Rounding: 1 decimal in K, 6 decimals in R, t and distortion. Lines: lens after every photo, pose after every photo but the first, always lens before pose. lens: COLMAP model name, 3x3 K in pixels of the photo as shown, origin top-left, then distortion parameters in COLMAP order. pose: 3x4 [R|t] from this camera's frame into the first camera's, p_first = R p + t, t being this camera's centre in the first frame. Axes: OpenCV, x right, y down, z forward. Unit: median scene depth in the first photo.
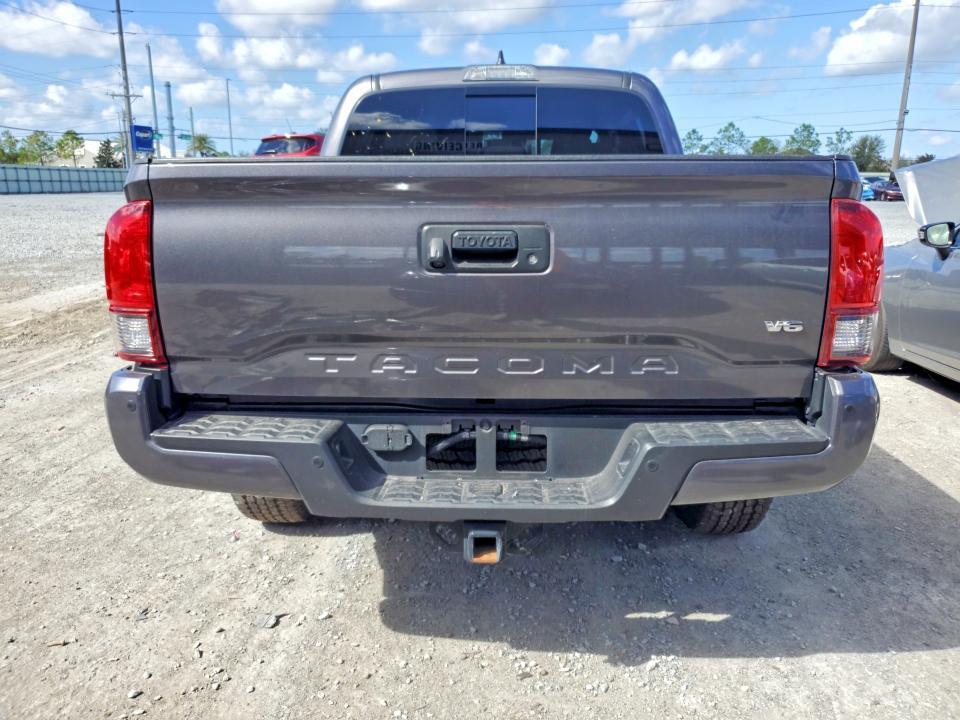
lens RADIAL K [[750.4, 0, 480.0], [0, 750.4, 360.0], [0, 0, 1]] dist [-0.004205, 0.033463]
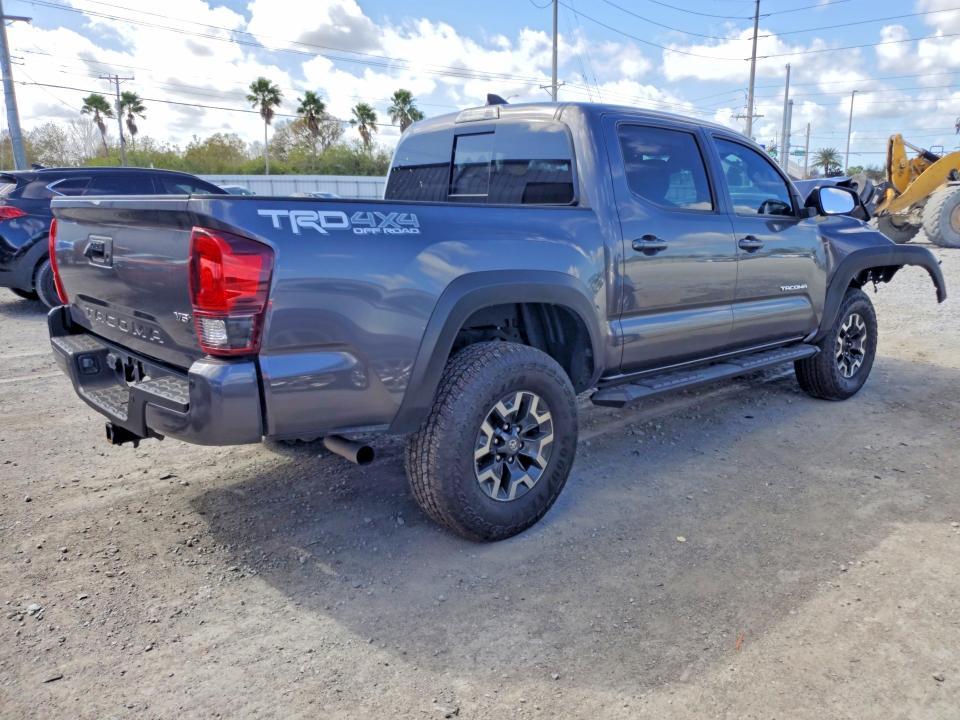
lens RADIAL K [[750.4, 0, 480.0], [0, 750.4, 360.0], [0, 0, 1]] dist [-0.004205, 0.033463]
pose [[0.706544, 0.151335, -0.691299, 1.130052], [-0.164692, 0.985208, 0.047351, -0.079083], [0.688239, 0.080396, 0.721016, 0.242015]]
